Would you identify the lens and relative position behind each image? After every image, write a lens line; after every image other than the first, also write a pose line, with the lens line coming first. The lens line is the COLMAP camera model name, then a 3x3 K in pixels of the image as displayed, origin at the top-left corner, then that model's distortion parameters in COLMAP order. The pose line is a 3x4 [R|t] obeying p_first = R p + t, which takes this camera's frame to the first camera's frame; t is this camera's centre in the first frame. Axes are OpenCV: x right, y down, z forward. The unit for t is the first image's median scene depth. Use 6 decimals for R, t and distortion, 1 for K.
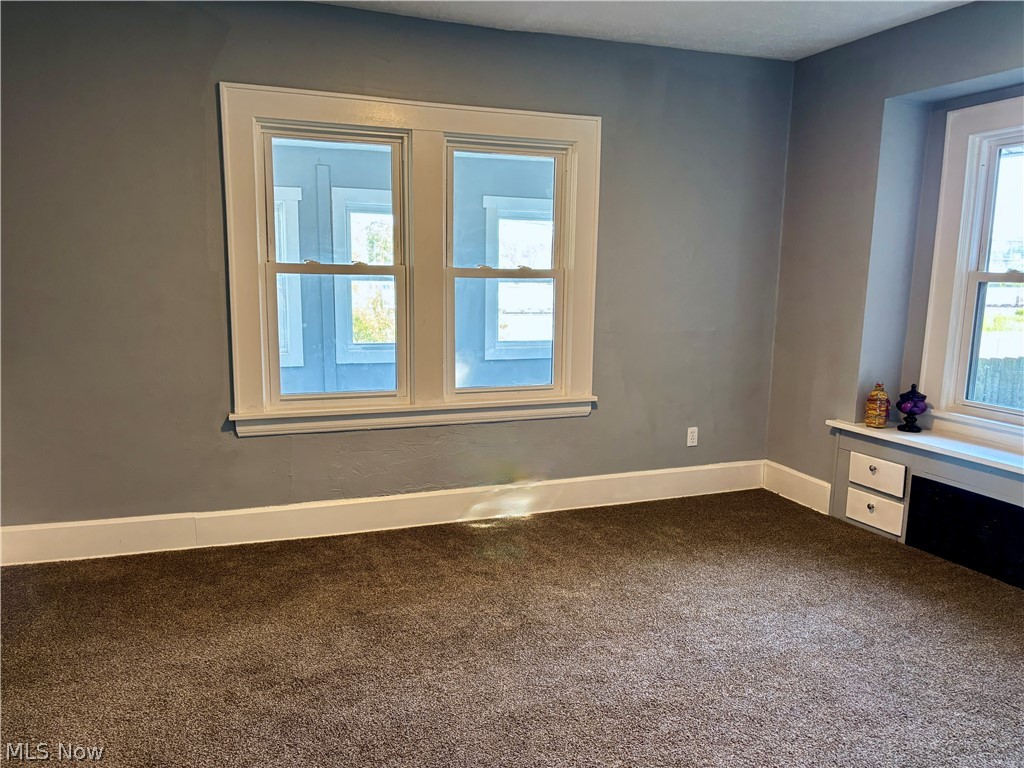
lens RADIAL K [[777.8, 0, 512.1], [0, 777.8, 388.0], [0, 0, 1]] dist [0.041435, -0.035604]
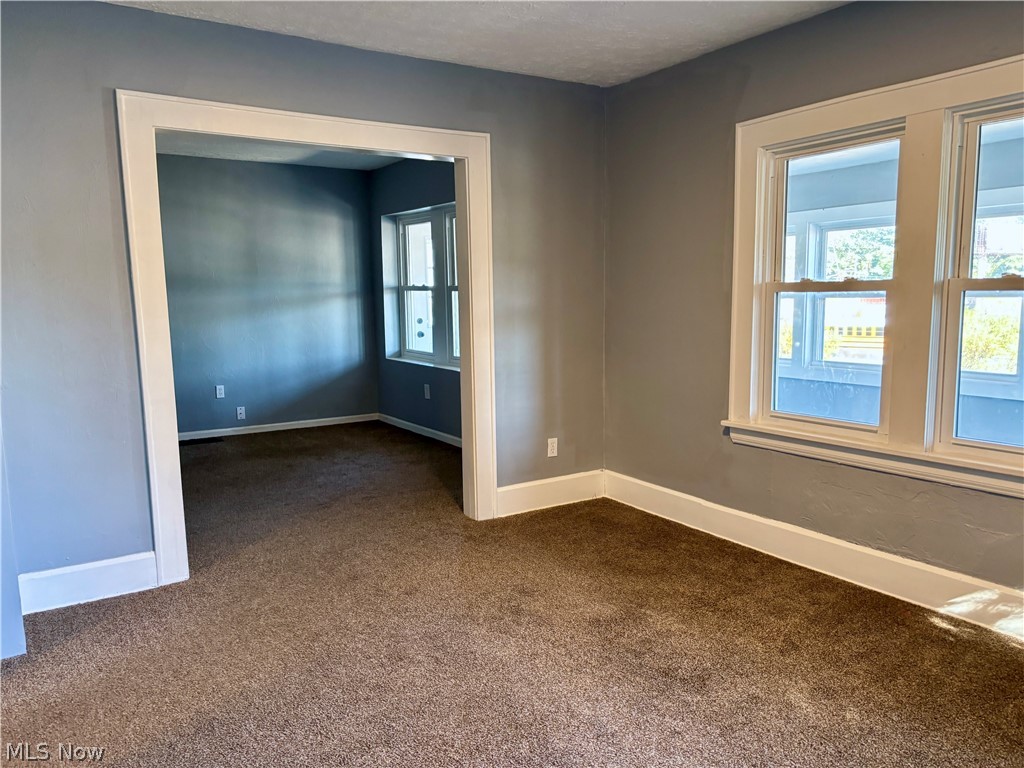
lens RADIAL K [[777.8, 0, 536.3], [0, 777.8, 392.0], [0, 0, 1]] dist [0.041435, -0.035604]
pose [[0.233397, 0.103468, -0.966861, 0.627915], [-0.134396, 0.988212, 0.073310, -0.049630], [0.963049, 0.112832, 0.244551, 0.454080]]
